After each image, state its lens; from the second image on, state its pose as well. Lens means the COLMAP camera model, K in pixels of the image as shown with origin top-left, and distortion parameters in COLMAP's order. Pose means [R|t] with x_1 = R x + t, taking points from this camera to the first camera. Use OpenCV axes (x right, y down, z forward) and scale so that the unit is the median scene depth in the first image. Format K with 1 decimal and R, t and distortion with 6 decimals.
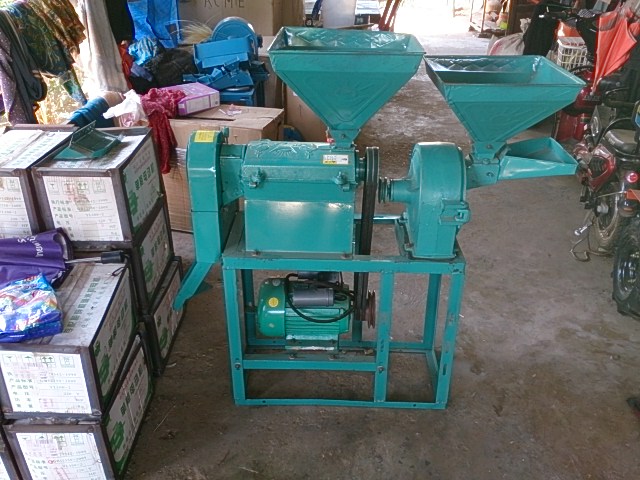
lens RADIAL K [[591.2, 0, 328.5], [0, 591.2, 242.4], [0, 0, 1]] dist [0.089300, -0.170853]
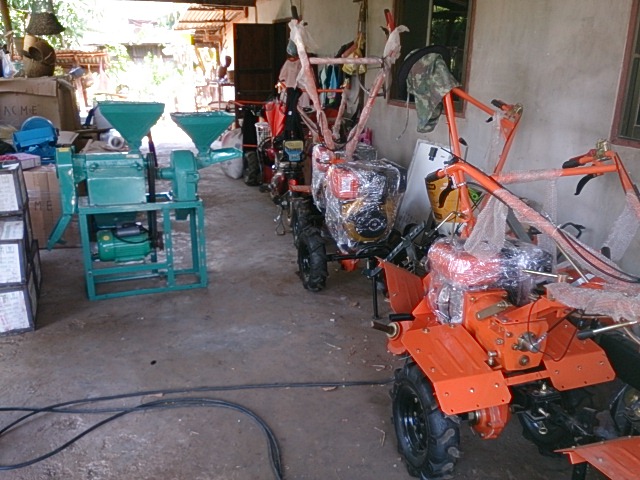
lens RADIAL K [[591.2, 0, 328.5], [0, 591.2, 242.4], [0, 0, 1]] dist [0.089300, -0.170853]
pose [[0.922771, -0.109697, 0.369405, -0.114206], [0.180584, 0.969948, -0.163067, 0.439828], [-0.340415, 0.217182, 0.914849, -0.782145]]
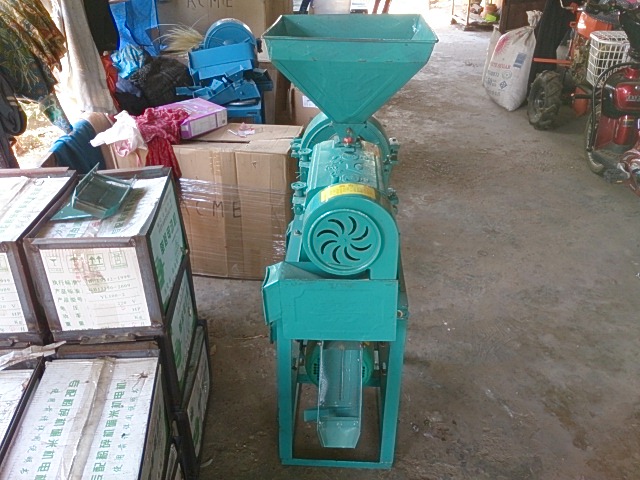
lens RADIAL K [[591.2, 0, 328.5], [0, 591.2, 242.4], [0, 0, 1]] dist [0.089300, -0.170853]
pose [[0.997237, -0.047916, 0.056762, -0.120173], [0.047438, 0.998827, 0.009745, -0.079762], [-0.057163, -0.007025, 0.998340, 0.179538]]
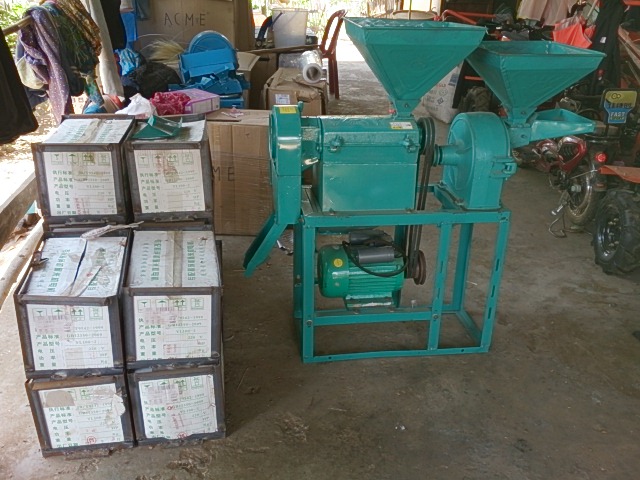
lens RADIAL K [[628.9, 0, 329.4], [0, 628.9, 241.7], [0, 0, 1]] dist [0.118784, -0.260106]
pose [[0.985311, -0.053998, 0.162006, -0.235680], [0.066073, 0.995350, -0.070094, 0.113875], [-0.157468, 0.079769, 0.984297, -0.123744]]
